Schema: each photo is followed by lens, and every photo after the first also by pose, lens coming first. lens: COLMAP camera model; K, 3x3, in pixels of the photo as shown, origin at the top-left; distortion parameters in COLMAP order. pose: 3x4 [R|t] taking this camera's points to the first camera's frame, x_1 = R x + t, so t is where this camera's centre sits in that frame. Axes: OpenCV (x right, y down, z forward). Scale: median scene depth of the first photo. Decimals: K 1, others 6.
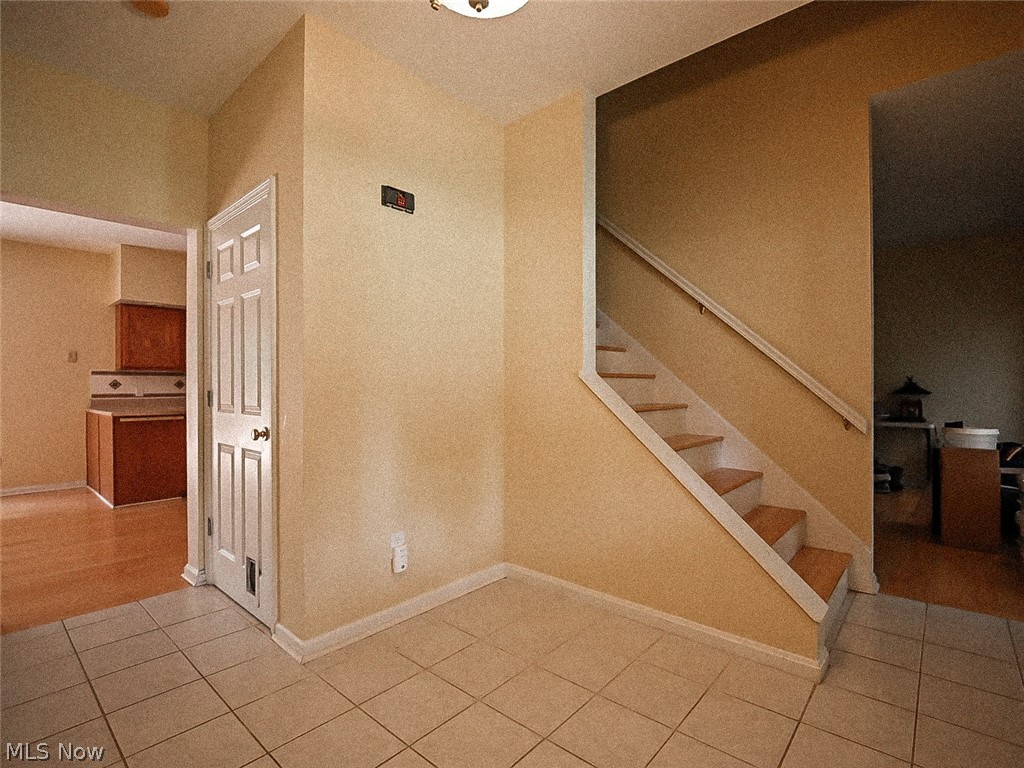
lens RADIAL K [[478.8, 0, 513.2], [0, 478.8, 387.0], [0, 0, 1]] dist [0.000866, -0.010047]
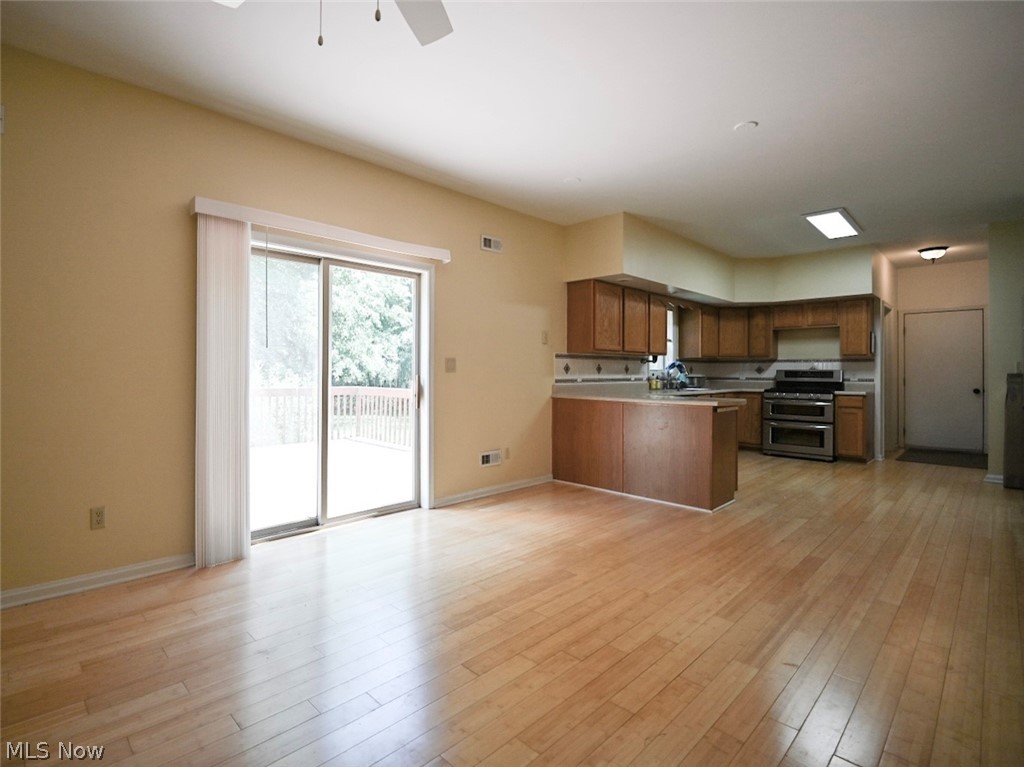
lens RADIAL K [[504.4, 0, 423.5], [0, 504.4, 367.5], [0, 0, 1]] dist [-0.009178, -0.005734]
pose [[0.988535, 0.002165, -0.150979, -0.970946], [-0.003380, 0.999964, -0.007794, 0.000914], [0.150957, 0.008215, 0.988506, 0.016713]]
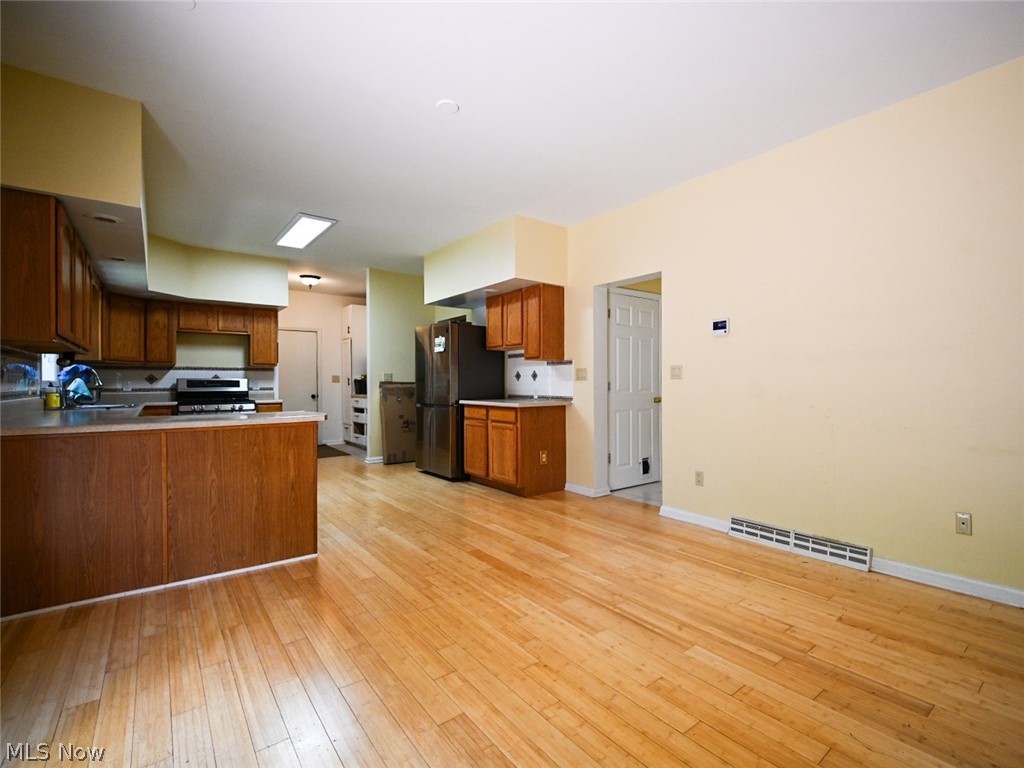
lens RADIAL K [[478.8, 0, 557.6], [0, 478.8, 387.7], [0, 0, 1]] dist [0.000866, -0.010047]
pose [[0.152533, -0.009224, 0.988255, -1.167340], [0.003344, 0.999956, 0.008817, 0.007208], [-0.988293, 0.001959, 0.152557, 0.442930]]
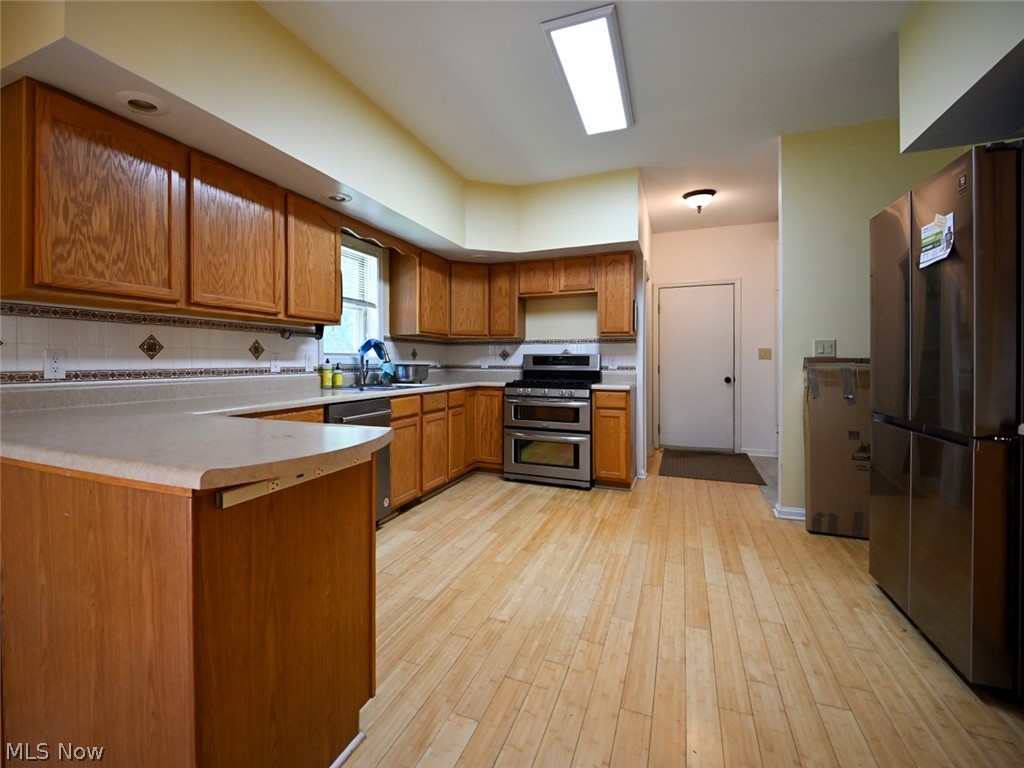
lens RADIAL K [[478.8, 0, 458.8], [0, 478.8, 361.5], [0, 0, 1]] dist [0.000866, -0.010047]
pose [[0.960582, 0.001085, 0.277995, -0.627672], [-0.001175, 0.999999, 0.000158, 0.006766], [-0.277995, -0.000478, 0.960582, 0.617363]]
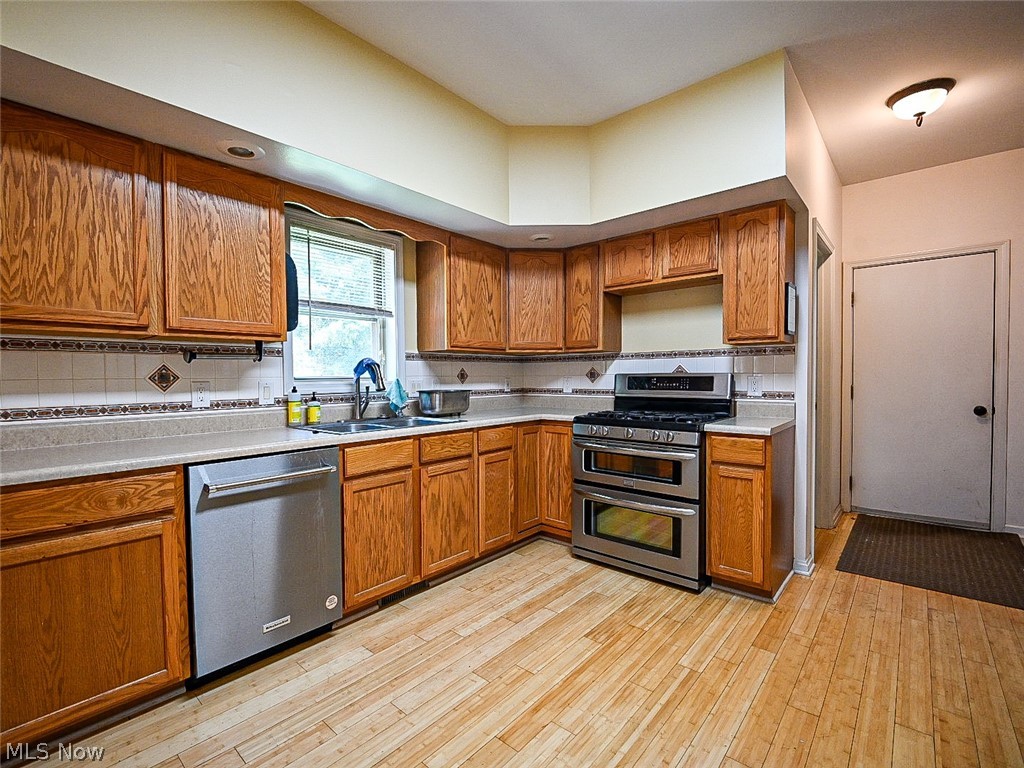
lens RADIAL K [[478.8, 0, 483.9], [0, 478.8, 386.5], [0, 0, 1]] dist [0.000866, -0.010047]
pose [[0.999548, -0.008285, -0.028900, -0.424921], [0.008942, 0.999703, 0.022688, -0.005403], [0.028703, -0.022936, 0.999325, 0.806250]]
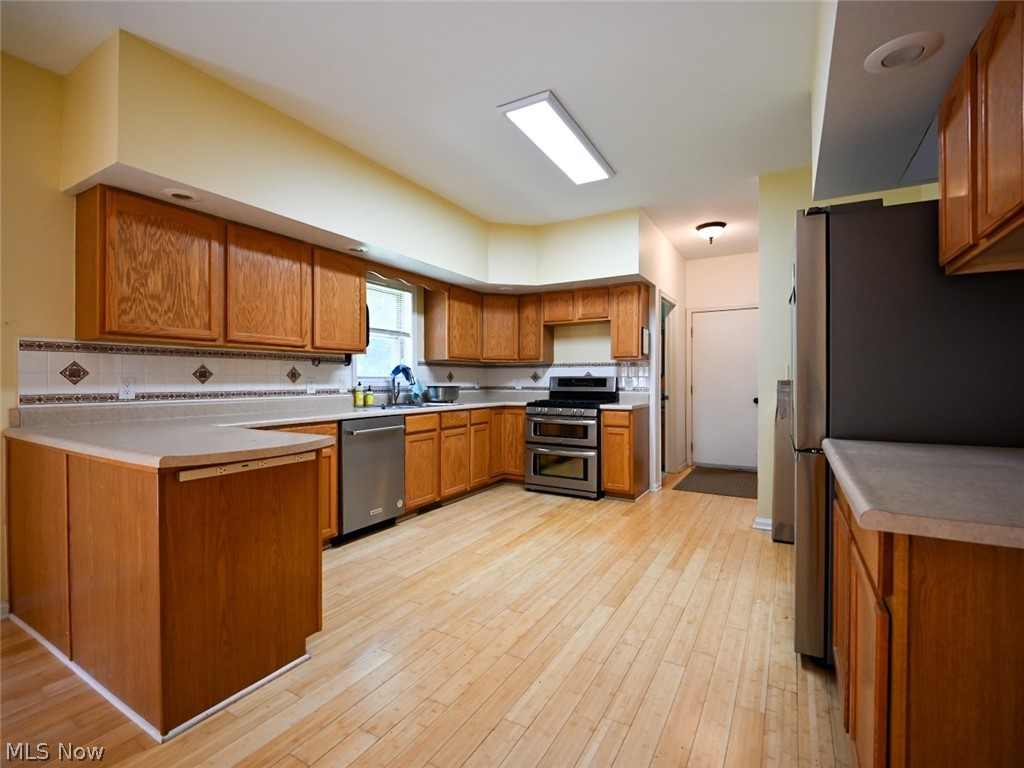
lens RADIAL K [[478.8, 0, 511.3], [0, 478.8, 377.9], [0, 0, 1]] dist [0.000866, -0.010047]
pose [[0.983045, 0.002001, 0.183353, -0.525091], [-0.001328, 0.999992, -0.003791, 0.000119], [-0.183359, 0.003484, 0.983040, 0.499696]]
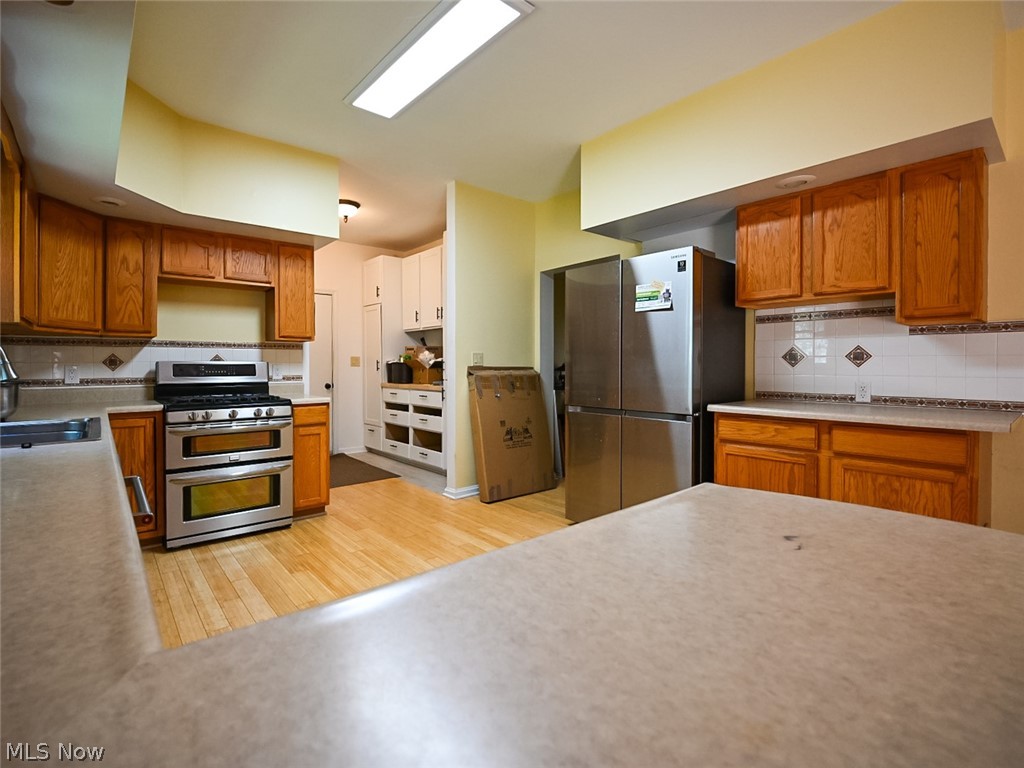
lens RADIAL K [[478.8, 0, 463.3], [0, 478.8, 368.2], [0, 0, 1]] dist [0.000866, -0.010047]
pose [[0.195355, -0.008096, 0.980699, -0.778295], [0.003073, 0.999966, 0.007643, -0.001179], [-0.980728, 0.001520, 0.195374, 0.926794]]
